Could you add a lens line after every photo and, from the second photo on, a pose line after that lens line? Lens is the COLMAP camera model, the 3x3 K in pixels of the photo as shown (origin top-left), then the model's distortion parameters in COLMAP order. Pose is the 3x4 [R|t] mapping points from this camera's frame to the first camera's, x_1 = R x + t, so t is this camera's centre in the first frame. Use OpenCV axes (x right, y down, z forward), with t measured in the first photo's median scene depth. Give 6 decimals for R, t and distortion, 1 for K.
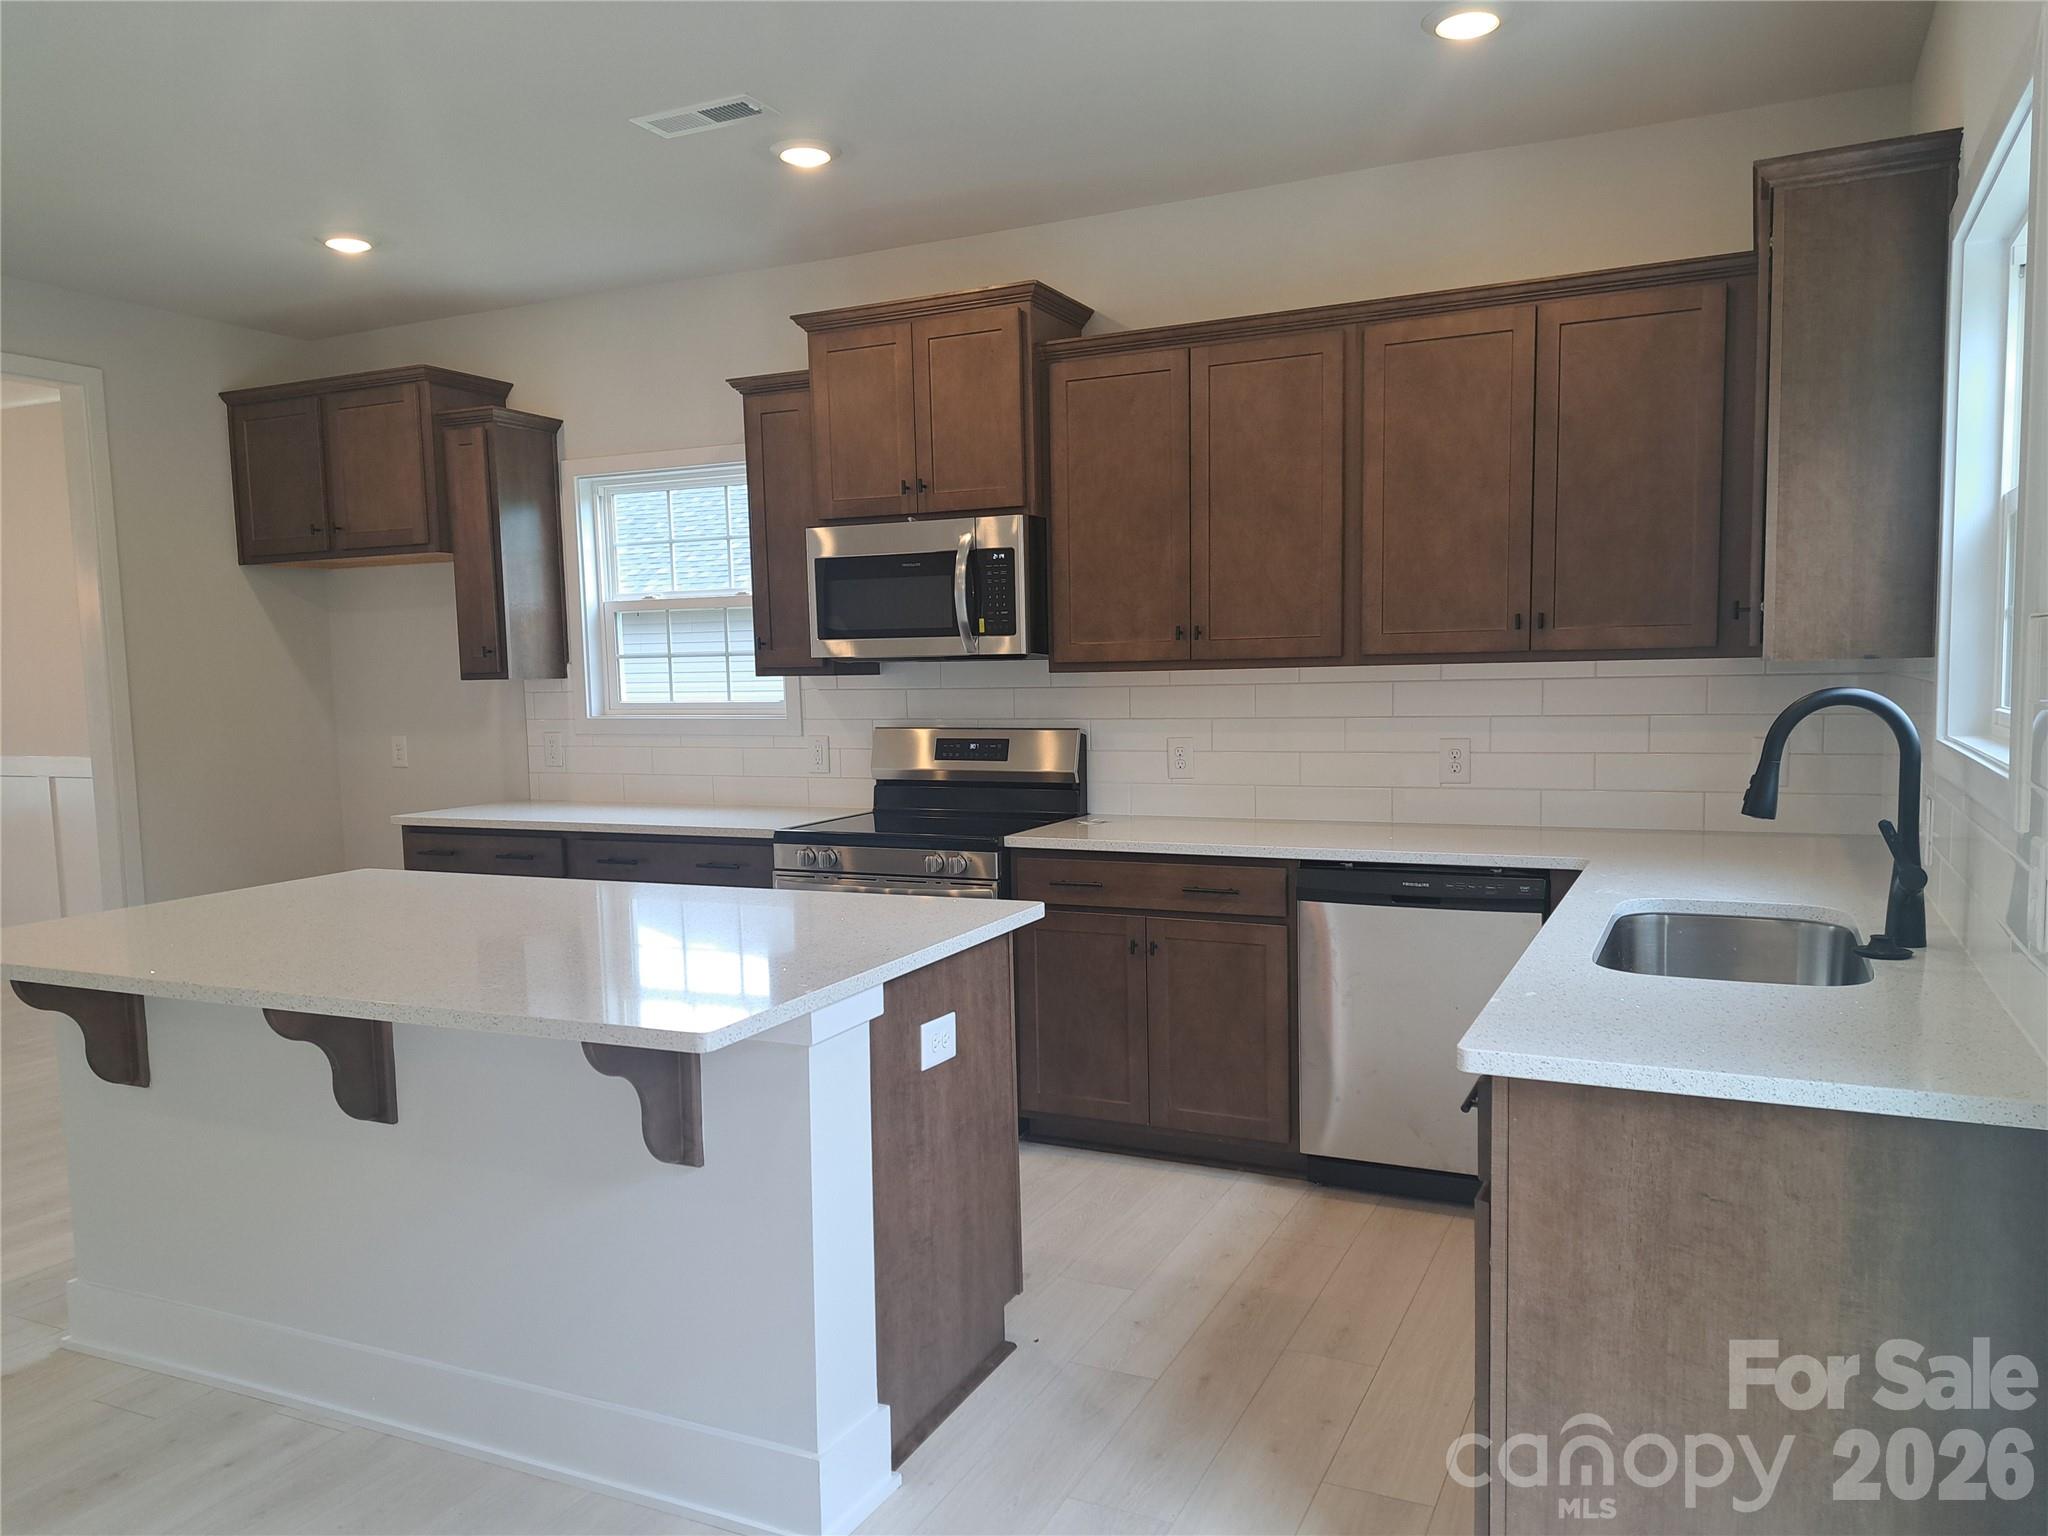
lens RADIAL K [[1438.4, 0, 1024.0], [0, 1438.4, 768.0], [0, 0, 1]] dist [0.185874, -0.305106]
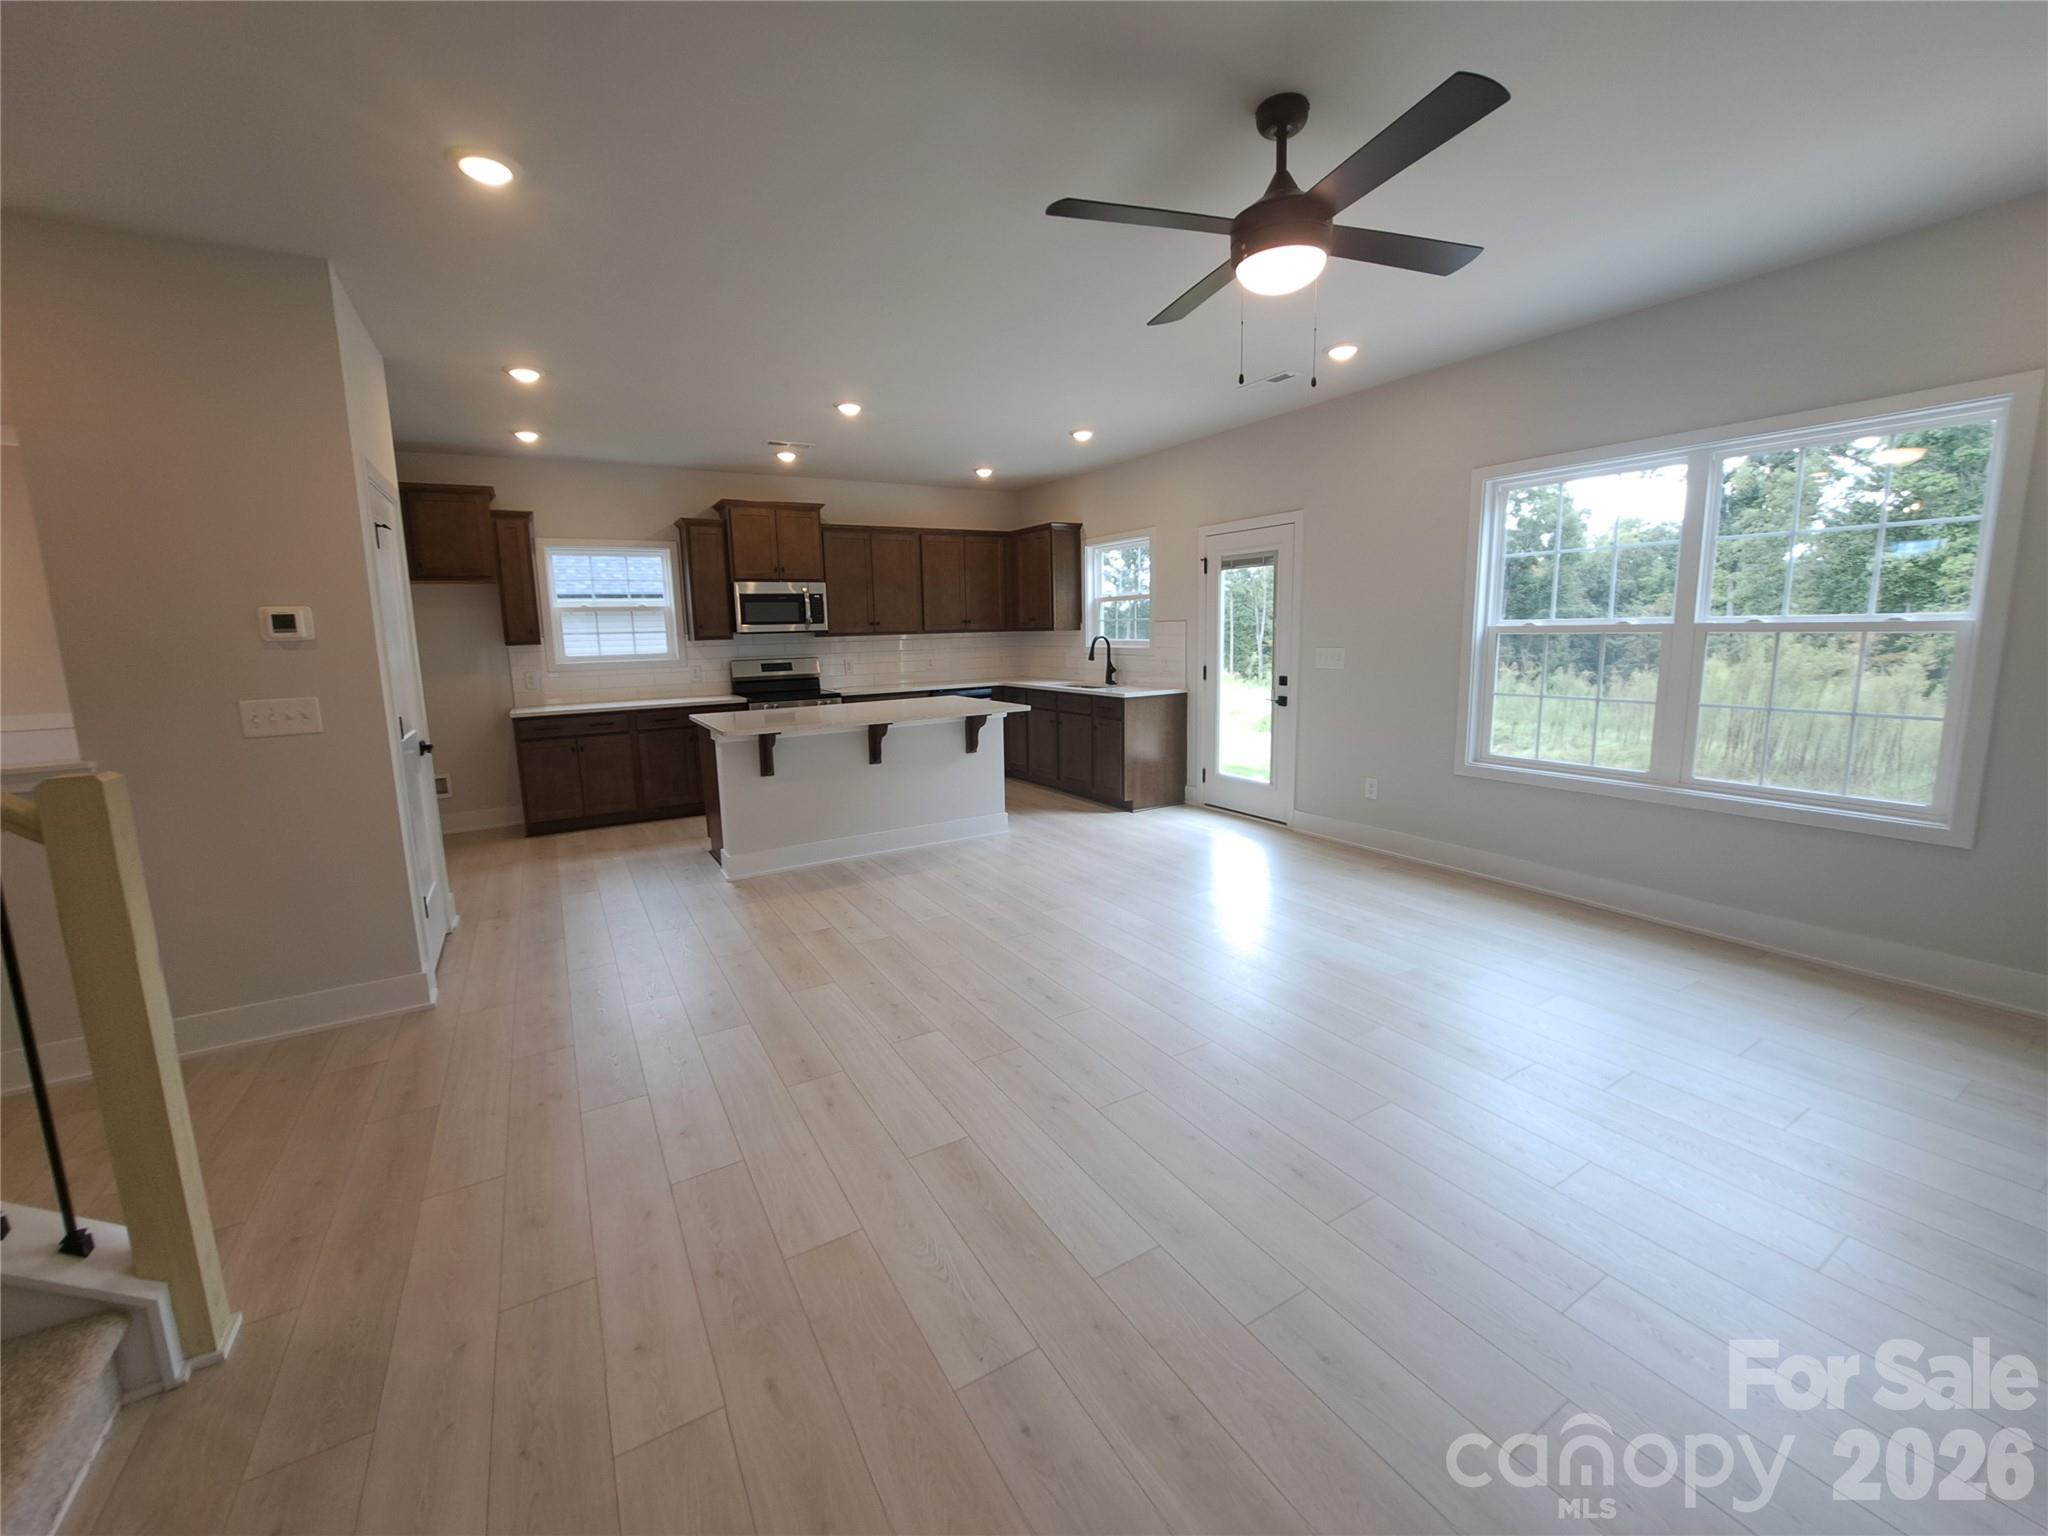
lens RADIAL K [[837.8, 0, 1024.0], [0, 837.8, 768.0], [0, 0, 1]] dist [0.030155, -0.000066]
pose [[0.531271, -0.139624, 0.835617, -1.176885], [0.072900, 0.990202, 0.119105, 0.021032], [-0.844059, -0.002361, 0.536244, -0.229534]]
